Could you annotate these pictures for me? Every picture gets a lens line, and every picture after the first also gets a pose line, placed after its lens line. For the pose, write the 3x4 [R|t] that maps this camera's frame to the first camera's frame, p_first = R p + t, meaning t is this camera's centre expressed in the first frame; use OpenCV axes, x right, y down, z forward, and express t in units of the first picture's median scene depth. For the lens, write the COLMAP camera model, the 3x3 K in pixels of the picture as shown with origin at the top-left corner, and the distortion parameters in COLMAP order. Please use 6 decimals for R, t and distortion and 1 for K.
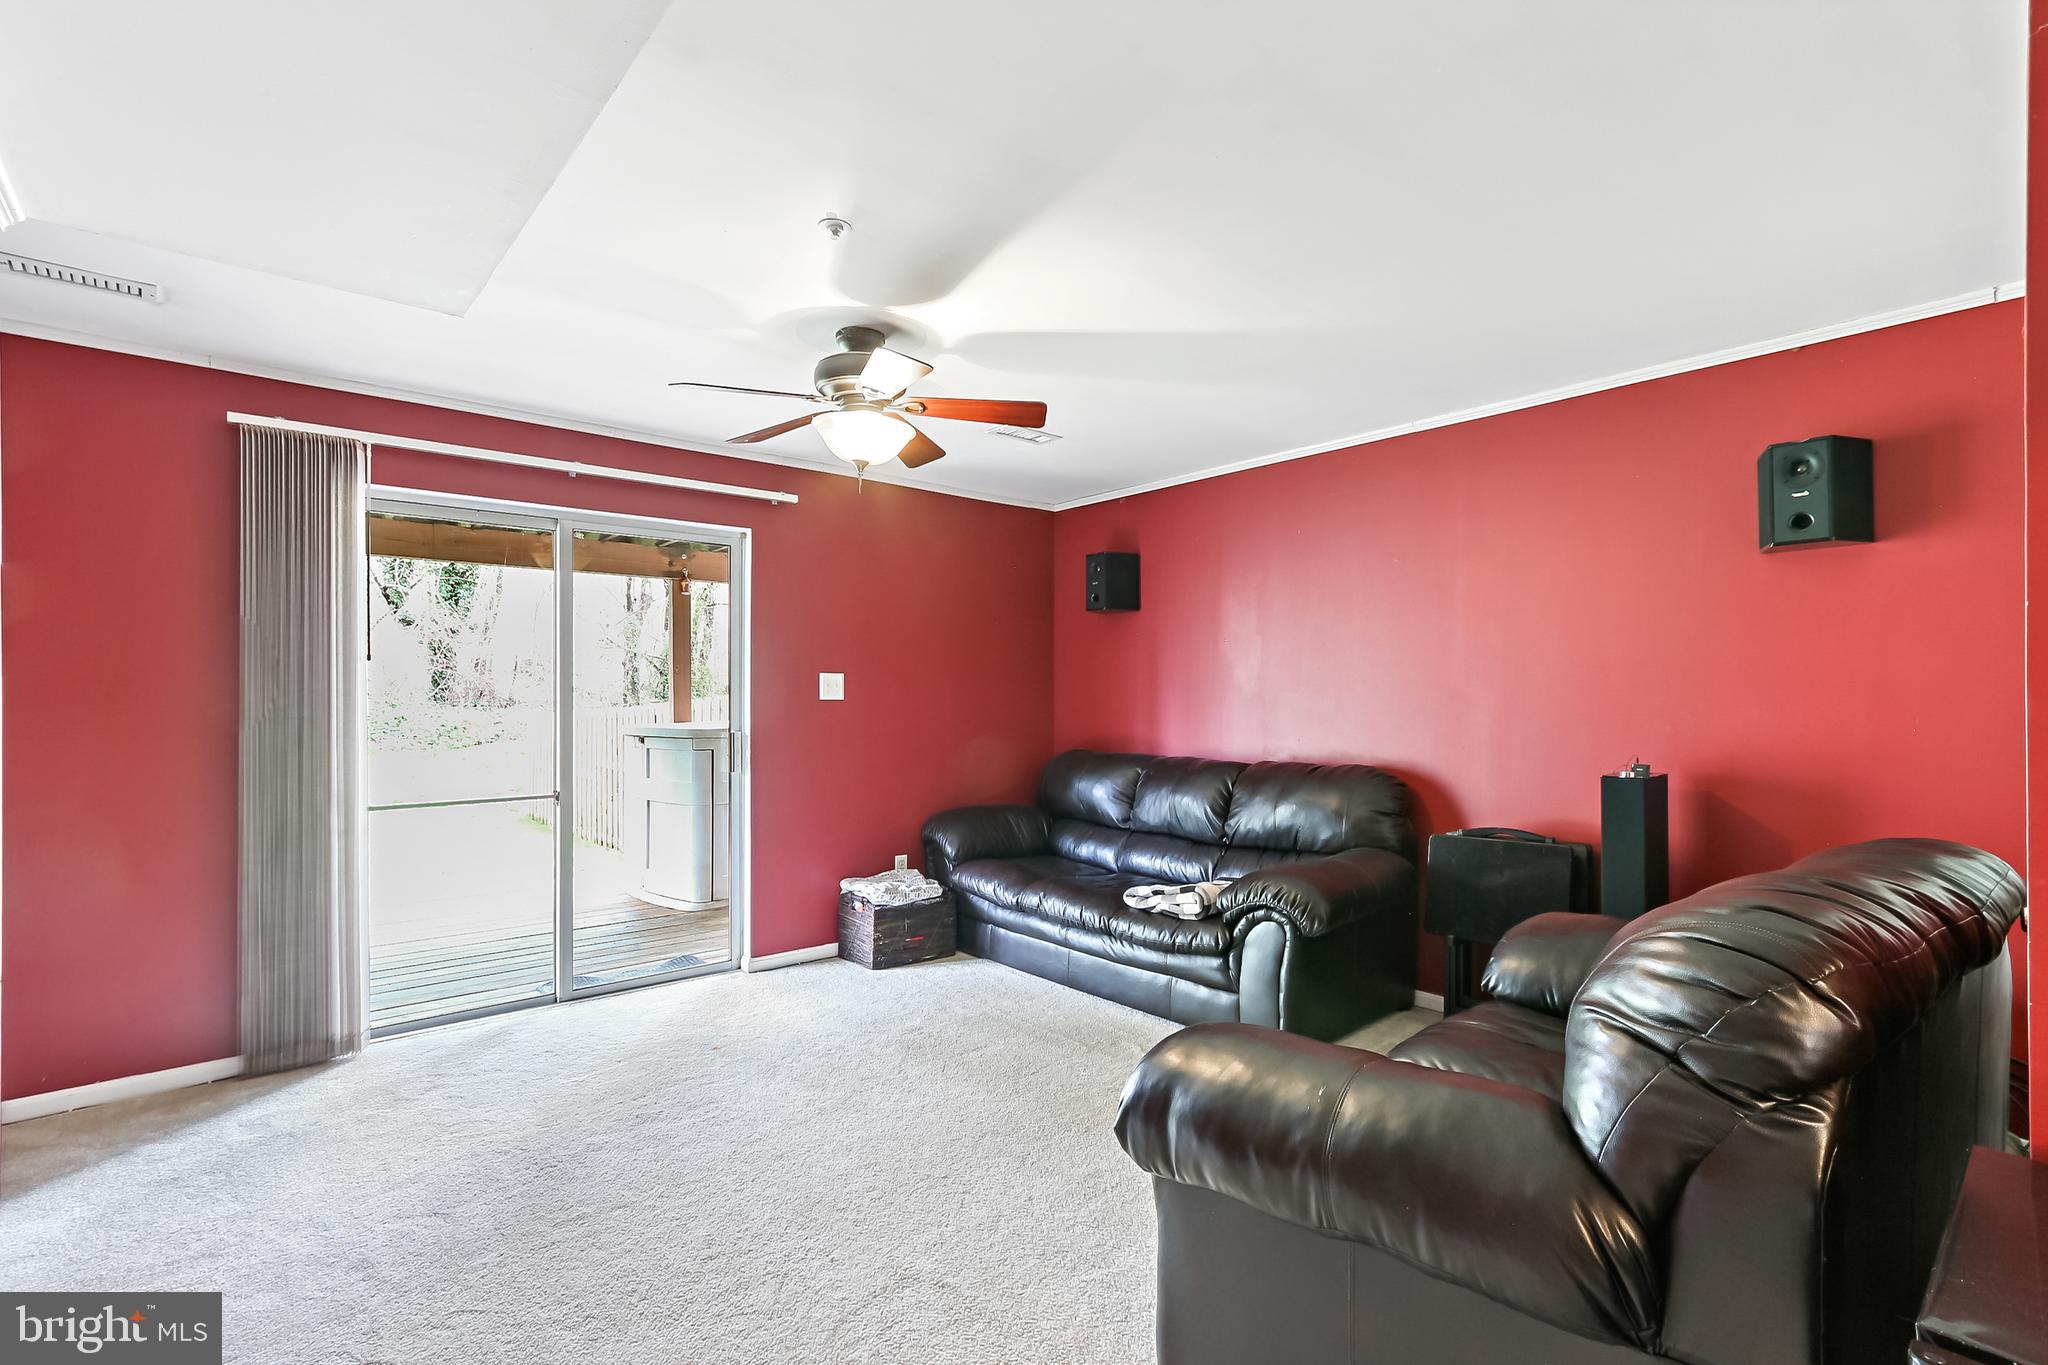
lens RADIAL K [[943.8, 0, 1023.1], [0, 943.8, 692.6], [0, 0, 1]] dist [-0.000491, 0.002354]
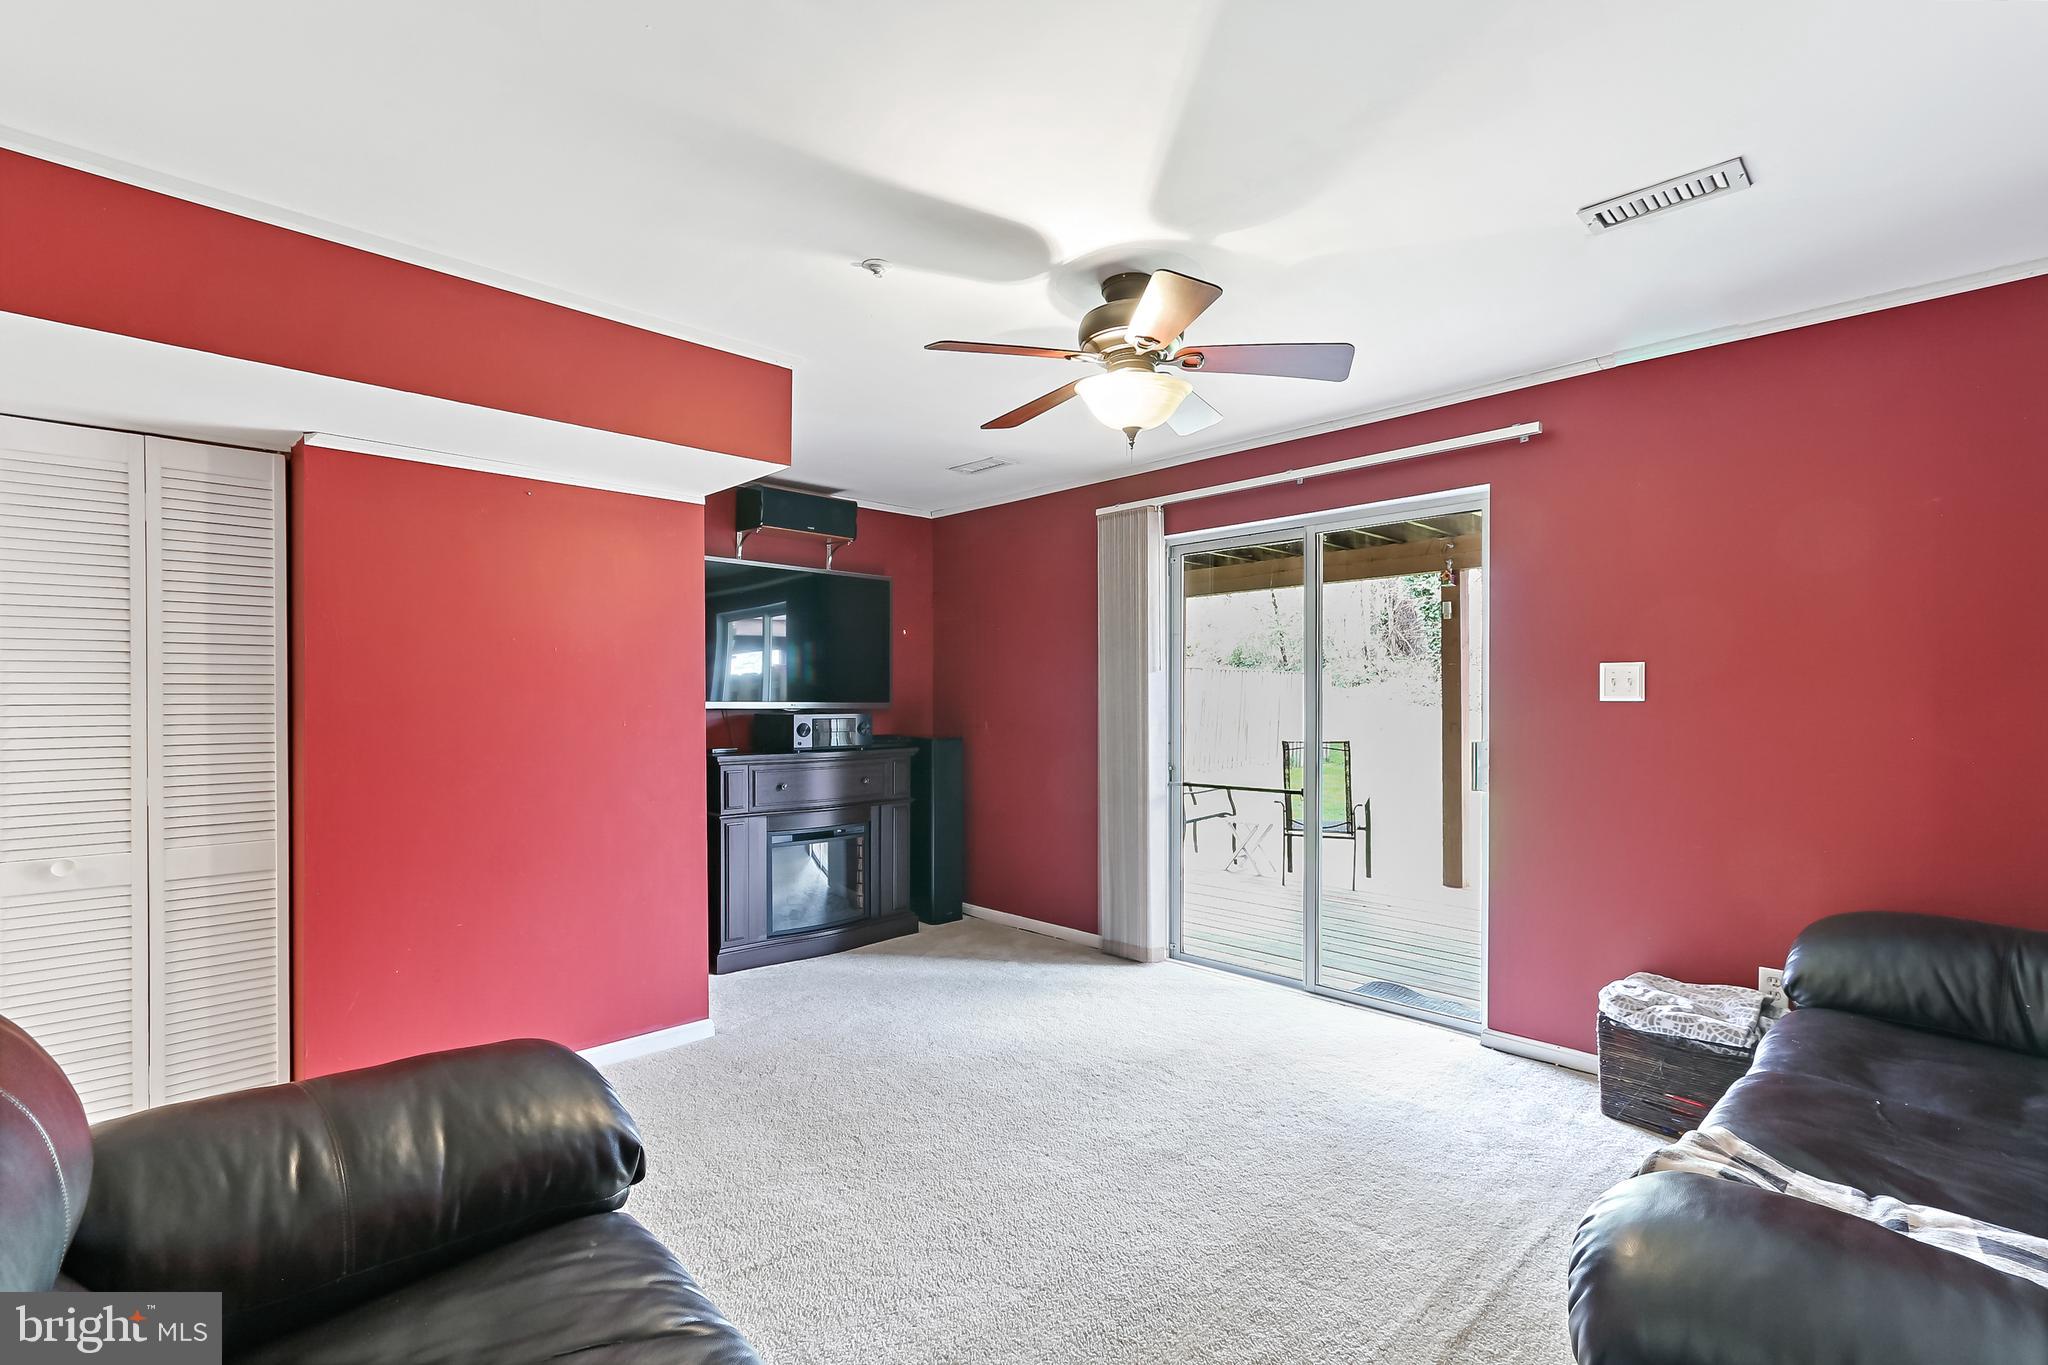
lens RADIAL K [[943.8, 0, 1062.4], [0, 943.8, 710.1], [0, 0, 1]] dist [-0.000491, 0.002354]
pose [[0.076953, 0.012308, -0.996959, 0.533911], [0.007146, 0.999891, 0.012896, 0.002669], [0.997009, -0.008117, 0.076857, 0.664809]]
